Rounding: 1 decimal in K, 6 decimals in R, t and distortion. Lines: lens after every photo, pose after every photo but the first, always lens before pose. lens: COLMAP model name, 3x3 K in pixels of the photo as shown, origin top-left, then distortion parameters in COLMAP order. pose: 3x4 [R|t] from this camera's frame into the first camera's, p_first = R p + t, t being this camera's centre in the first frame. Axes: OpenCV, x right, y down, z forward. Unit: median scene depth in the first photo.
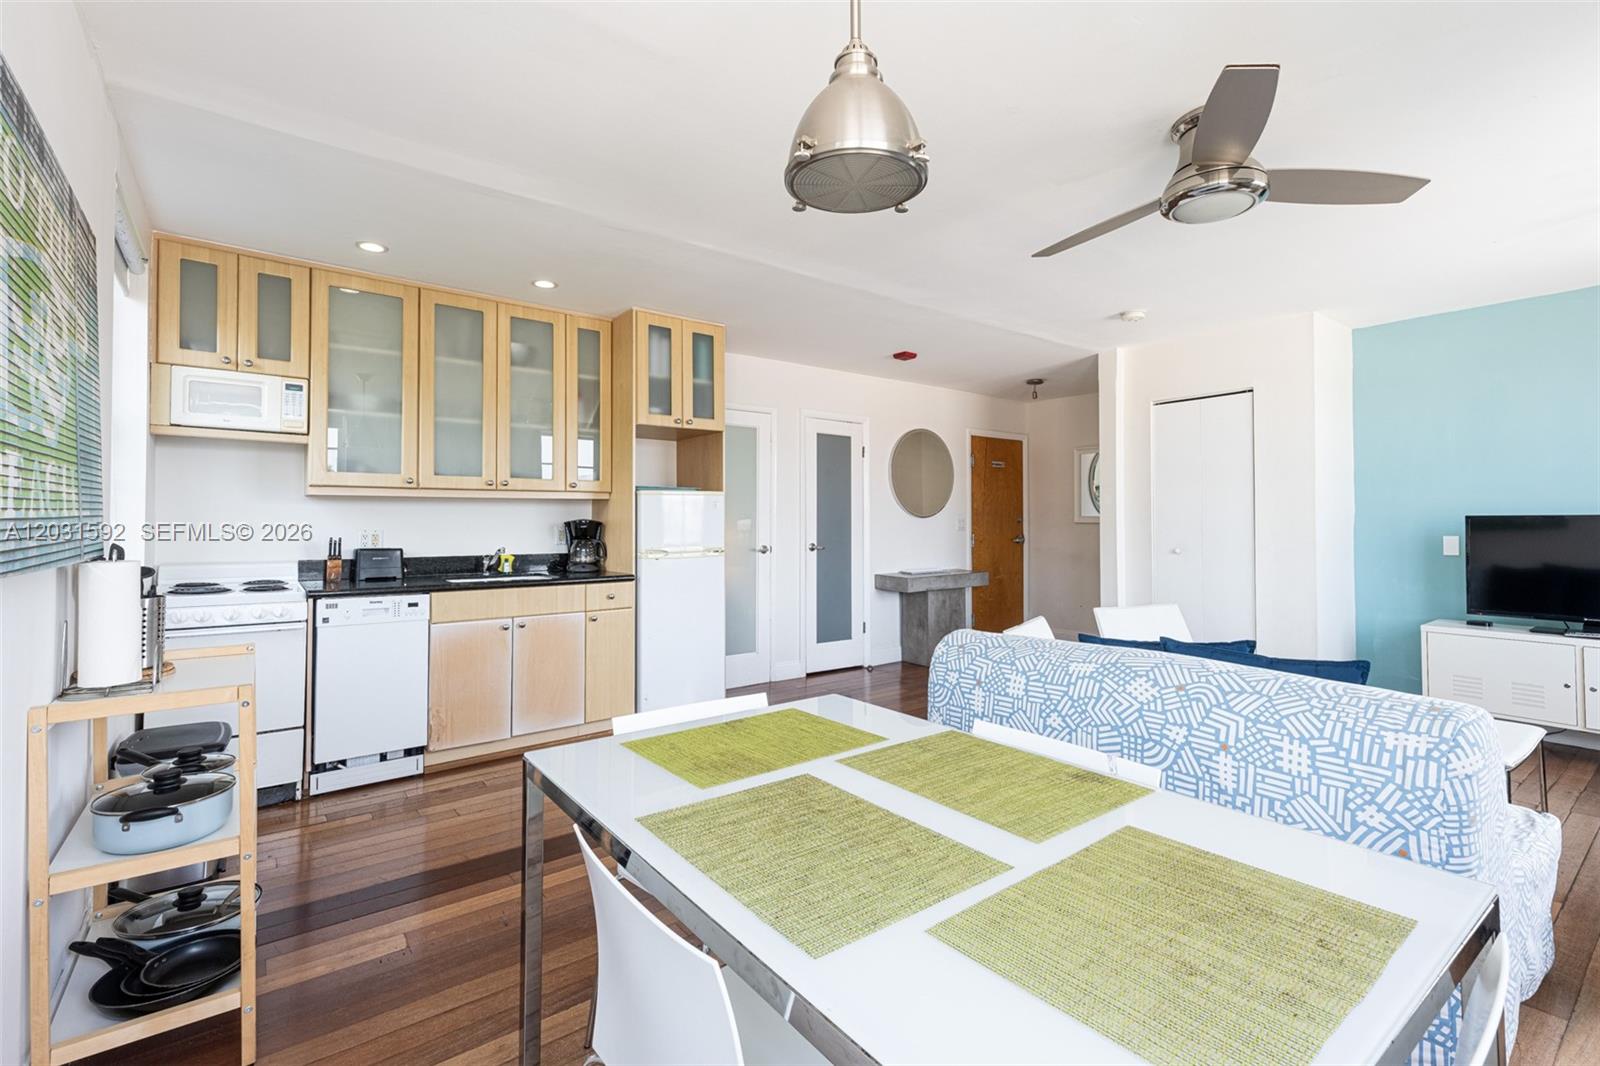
lens RADIAL K [[721.9, 0, 801.5], [0, 721.9, 508.5], [0, 0, 1]] dist [0.004087, 0.000526]
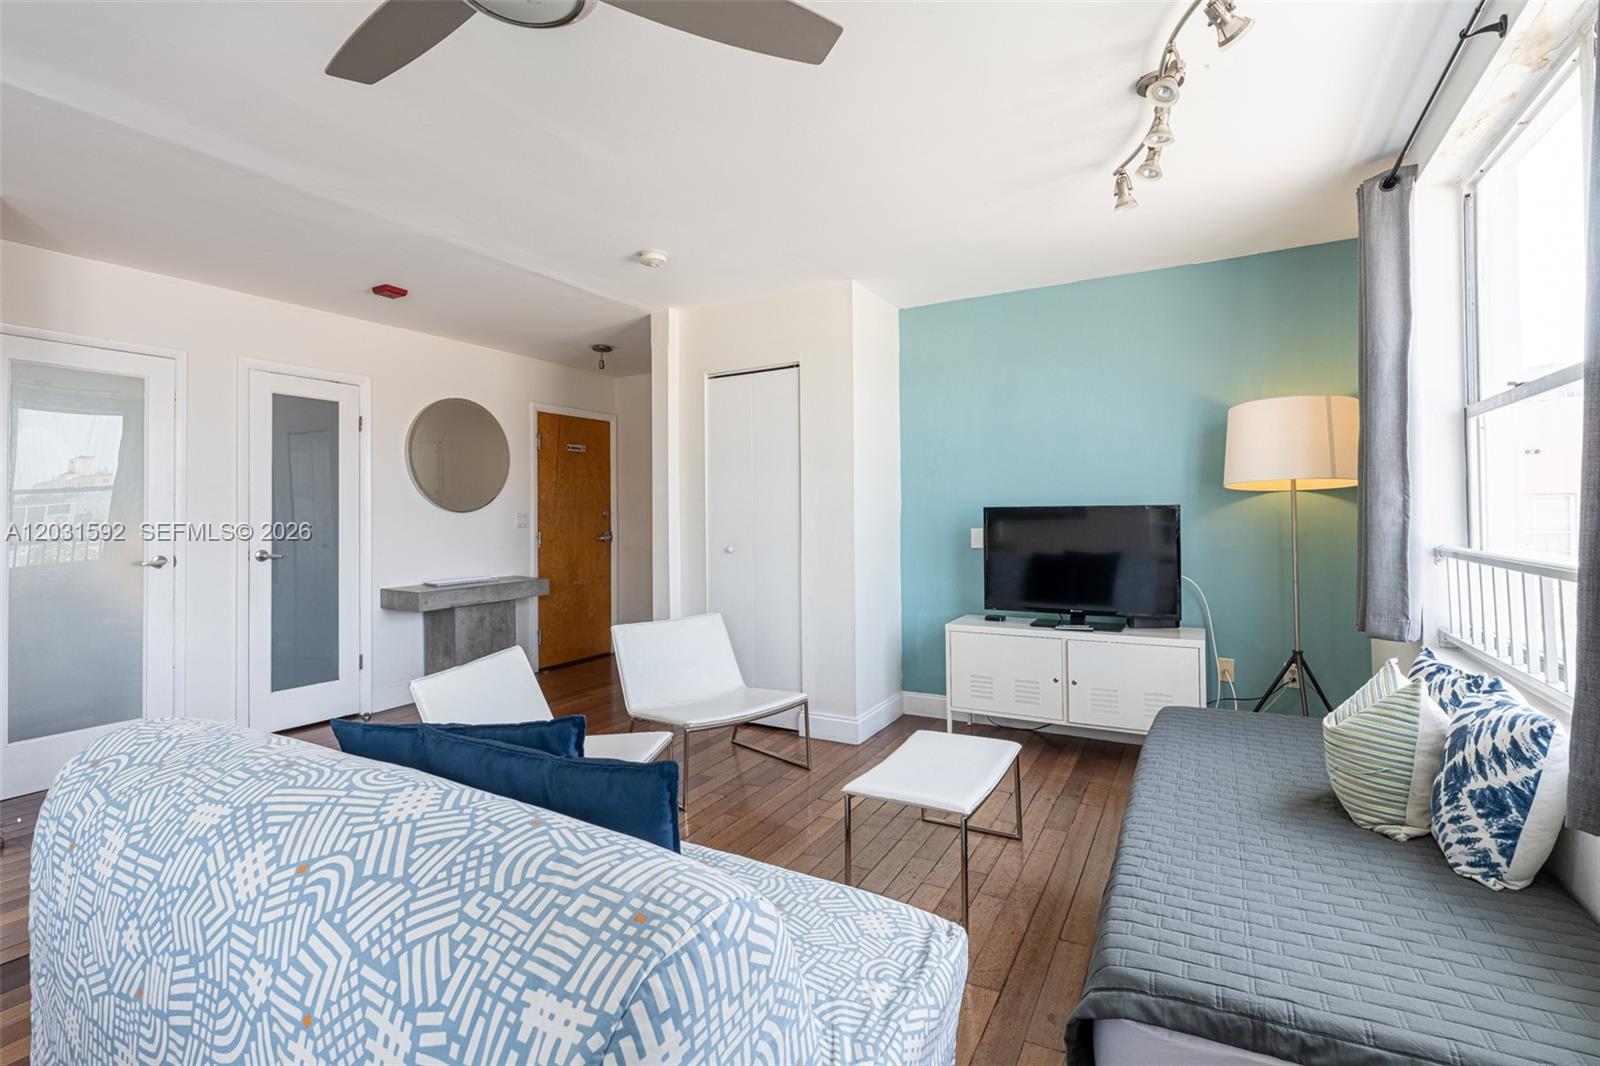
lens RADIAL K [[740.0, 0, 796.4], [0, 740.0, 512.0], [0, 0, 1]] dist [-0.000231, 0.000169]
pose [[0.917143, -0.006198, 0.398509, 0.204476], [0.000804, 0.999906, 0.013702, 0.001654], [-0.398557, -0.012247, 0.917062, 0.136946]]
